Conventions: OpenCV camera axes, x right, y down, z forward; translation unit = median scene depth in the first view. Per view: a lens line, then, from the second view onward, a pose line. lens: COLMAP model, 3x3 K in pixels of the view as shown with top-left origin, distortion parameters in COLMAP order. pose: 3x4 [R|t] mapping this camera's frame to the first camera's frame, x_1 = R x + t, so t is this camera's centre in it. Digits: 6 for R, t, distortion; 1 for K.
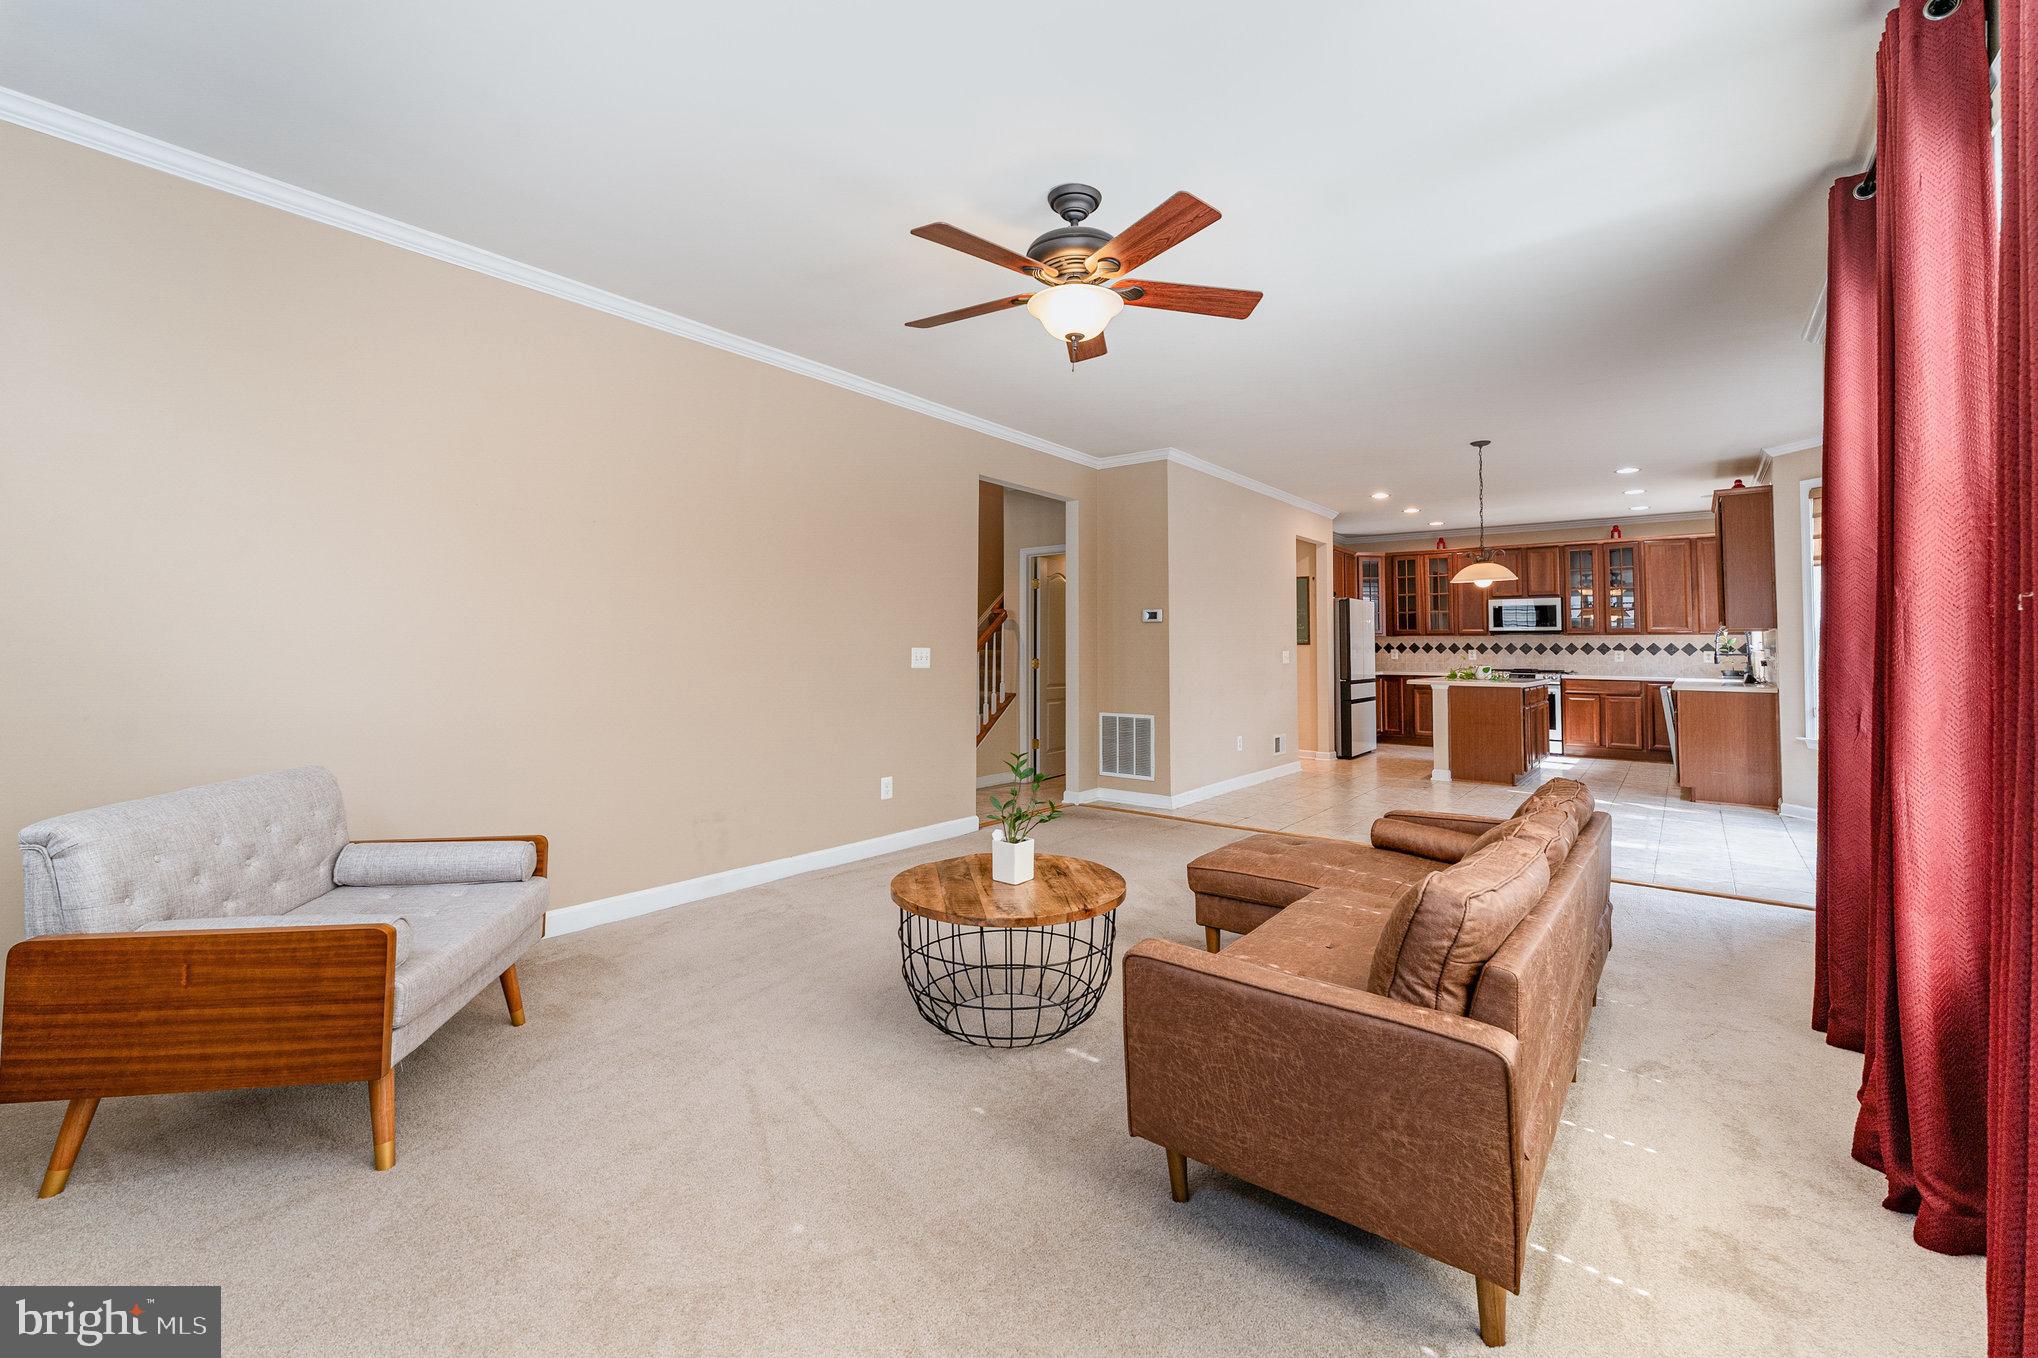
lens RADIAL K [[840.2, 0, 1016.7], [0, 840.2, 624.7], [0, 0, 1]] dist [-0.012433, 0.000773]
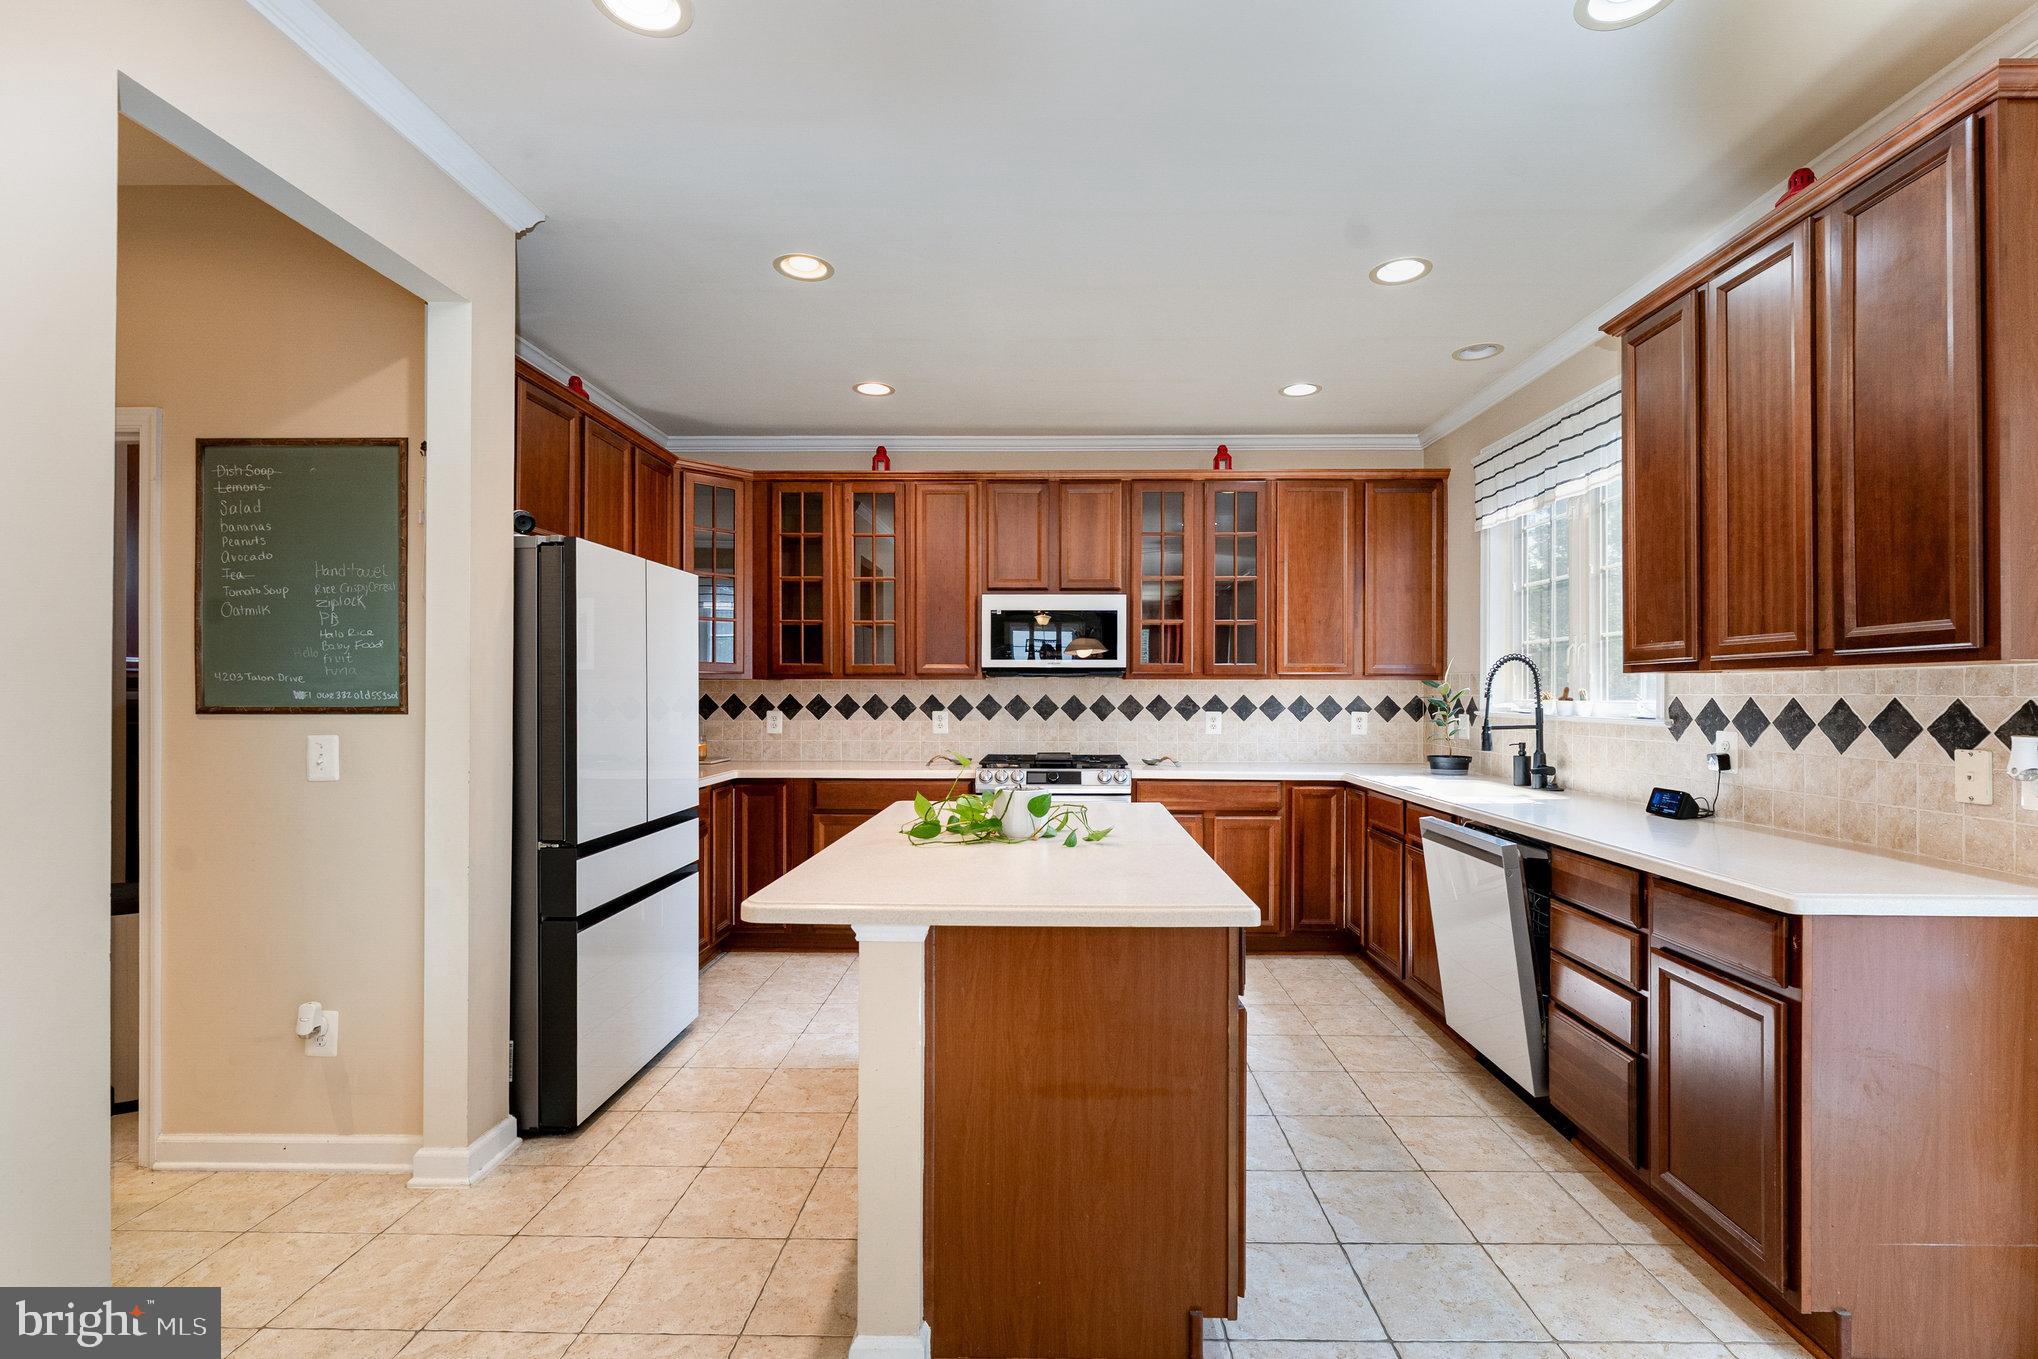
lens RADIAL K [[934.1, 0, 1037.8], [0, 934.1, 688.0], [0, 0, 1]] dist [0.001497, -0.001468]
pose [[0.789583, 0.002656, 0.613638, 0.283998], [-0.014235, 0.999801, 0.013990, 0.010478], [-0.613479, -0.019781, 0.789464, 0.583233]]
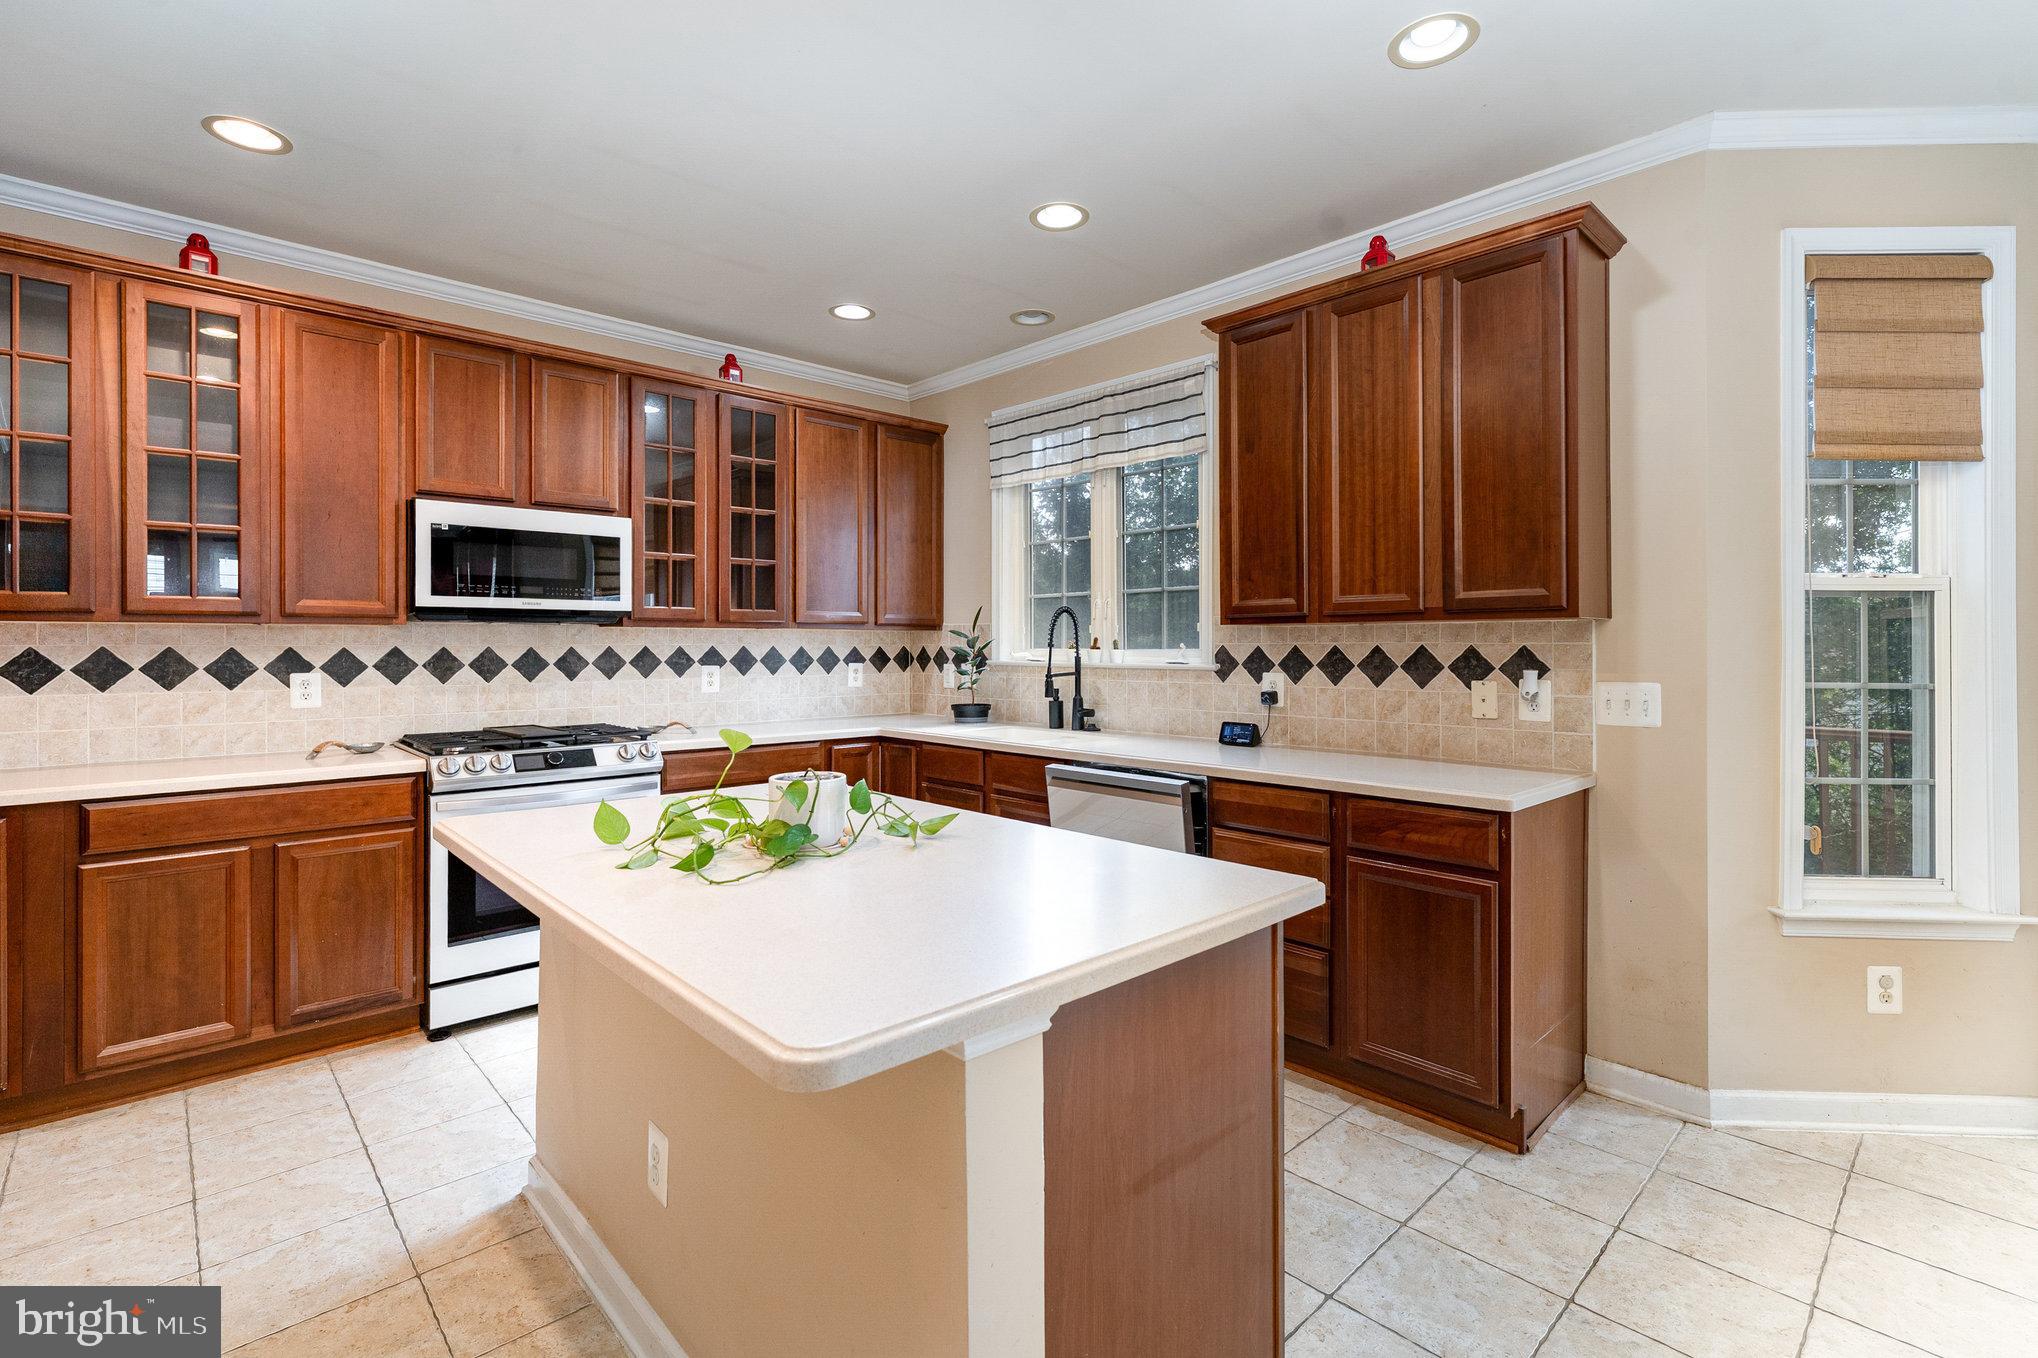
lens RADIAL K [[934.1, 0, 1027.6], [0, 934.1, 641.1], [0, 0, 1]] dist [0.001497, -0.001468]
pose [[0.134604, 0.001595, 0.990898, 0.263870], [-0.020345, 0.999792, 0.001155, 0.014135], [-0.990691, -0.020316, 0.134609, 0.718605]]
